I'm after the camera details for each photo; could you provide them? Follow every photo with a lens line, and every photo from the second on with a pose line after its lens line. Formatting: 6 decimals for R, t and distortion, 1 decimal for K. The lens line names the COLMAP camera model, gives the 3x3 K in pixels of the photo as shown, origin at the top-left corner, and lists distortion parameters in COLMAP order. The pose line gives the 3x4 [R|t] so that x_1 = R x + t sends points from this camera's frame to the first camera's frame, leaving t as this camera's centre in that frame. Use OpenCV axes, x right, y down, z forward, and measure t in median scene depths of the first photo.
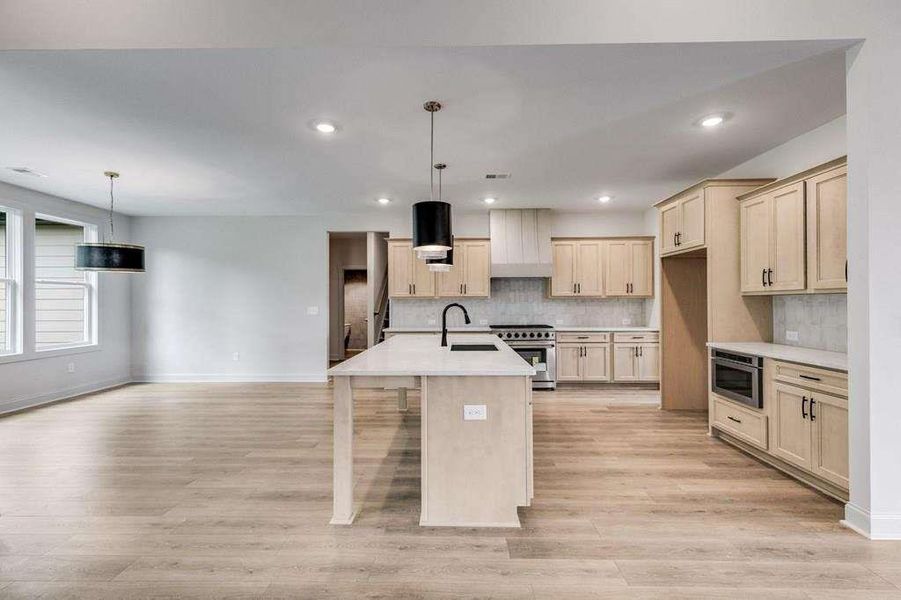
lens RADIAL K [[415.3, 0, 450.3], [0, 415.3, 301.4], [0, 0, 1]] dist [0.002559, -0.000122]
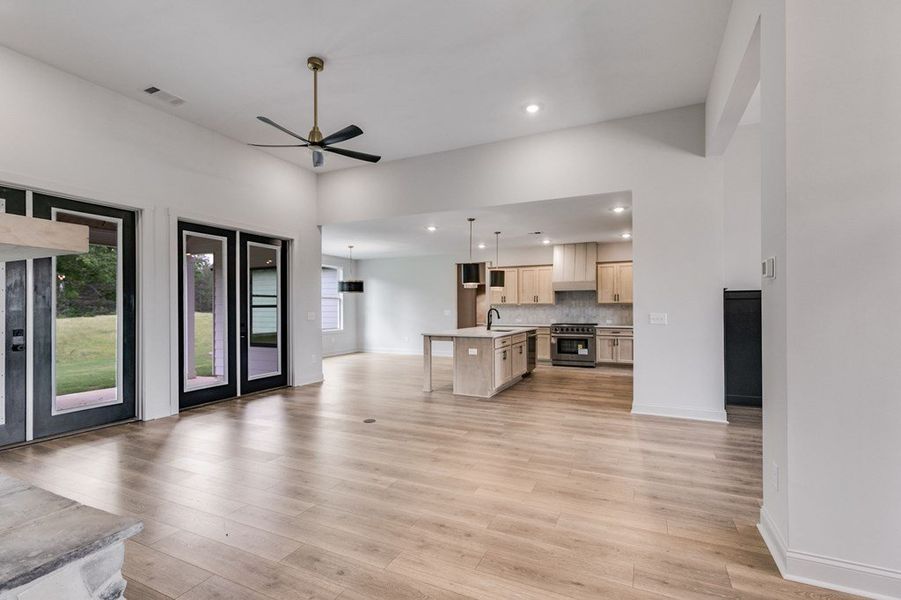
lens RADIAL K [[415.3, 0, 450.3], [0, 415.3, 301.4], [0, 0, 1]] dist [0.002559, -0.000122]
pose [[0.910051, -0.005994, -0.414452, 0.384914], [0.000528, 0.999911, -0.013303, -0.000448], [0.414495, 0.011887, 0.909974, -0.524557]]
